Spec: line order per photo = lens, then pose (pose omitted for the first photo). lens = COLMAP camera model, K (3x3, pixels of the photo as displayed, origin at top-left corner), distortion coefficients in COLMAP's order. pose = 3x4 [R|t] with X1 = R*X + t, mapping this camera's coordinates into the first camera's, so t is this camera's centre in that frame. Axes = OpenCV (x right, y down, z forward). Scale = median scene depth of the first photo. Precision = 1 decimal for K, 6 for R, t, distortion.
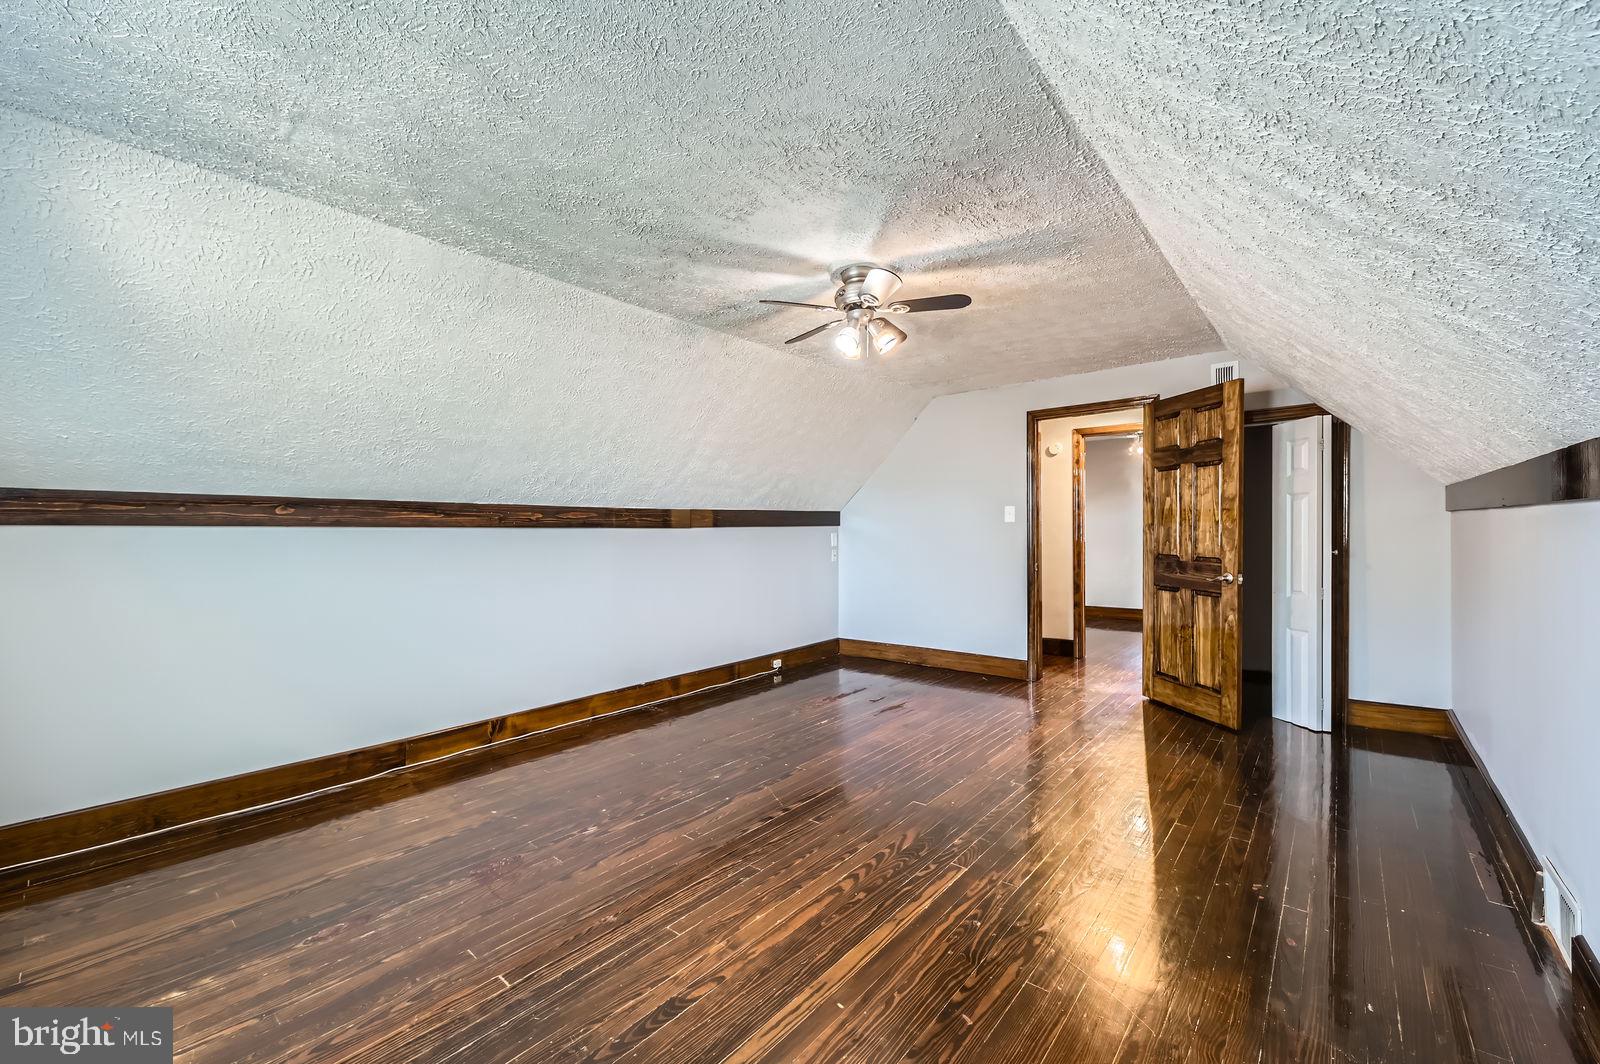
lens RADIAL K [[633.3, 0, 808.1], [0, 633.3, 530.8], [0, 0, 1]] dist [0.001207, 0.000052]
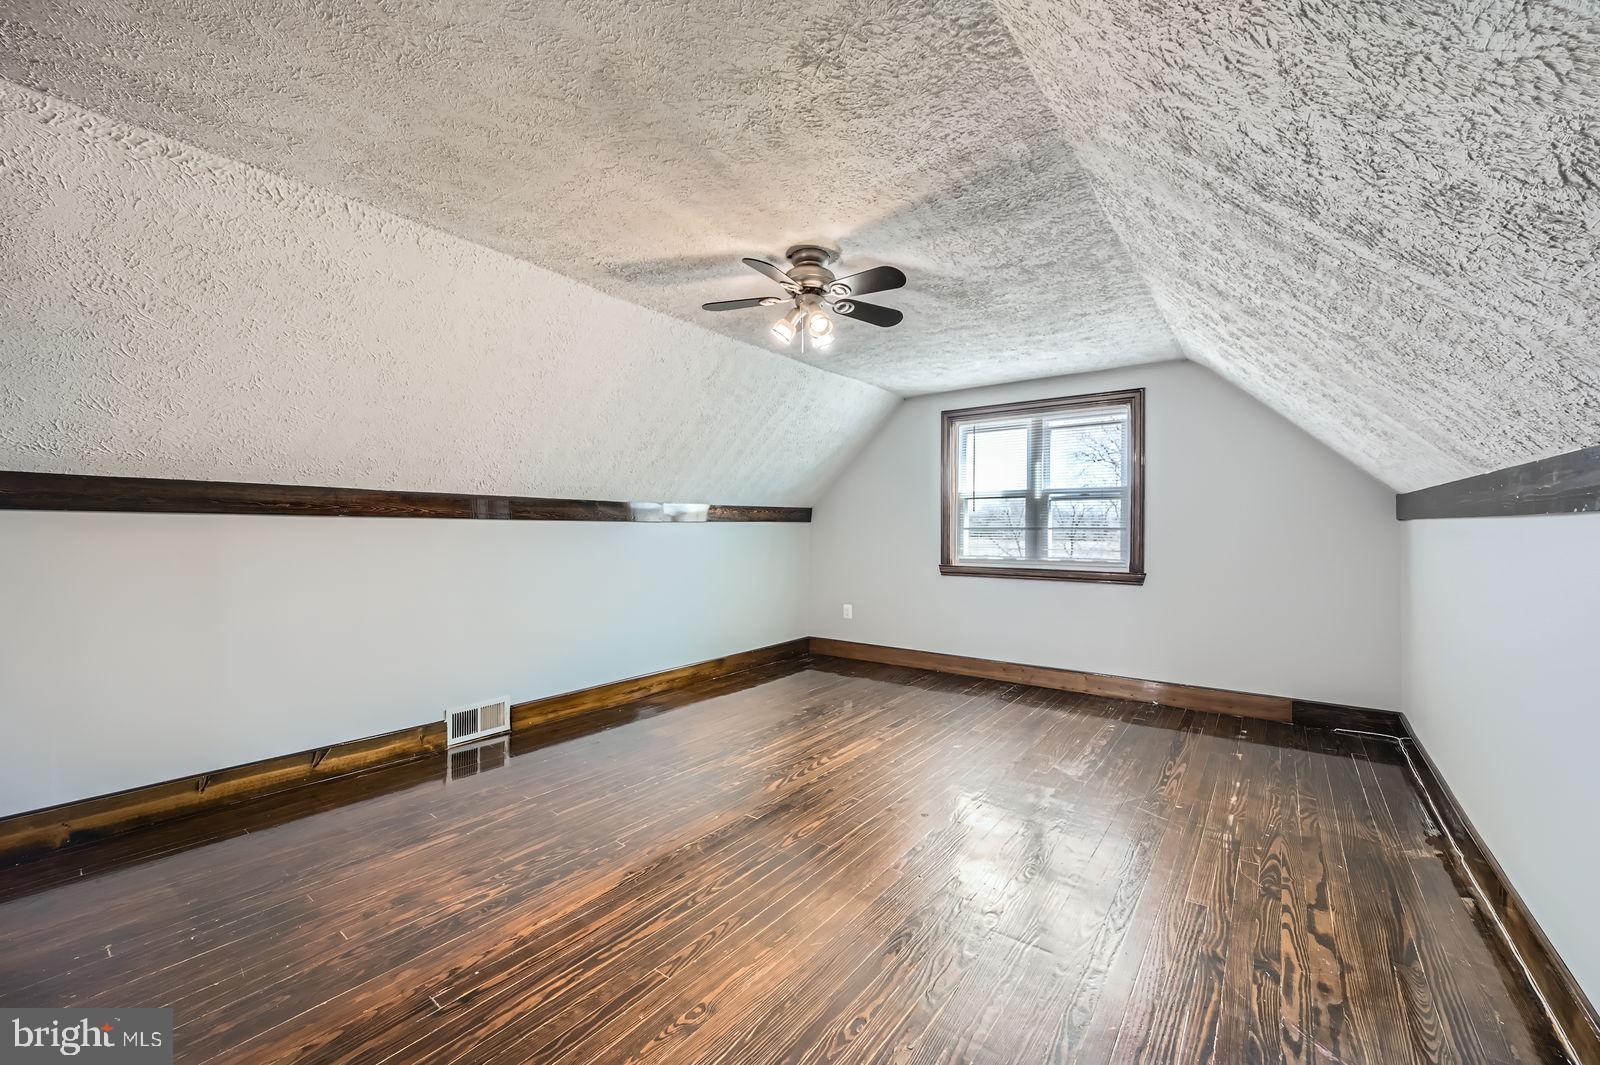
lens RADIAL K [[633.3, 0, 808.1], [0, 633.3, 531.3], [0, 0, 1]] dist [0.001207, 0.000052]
pose [[-0.998405, 0.010648, -0.055439, 0.180510], [0.010960, 0.999926, -0.005332, 0.011646], [0.055379, -0.005931, -0.998448, 2.524866]]
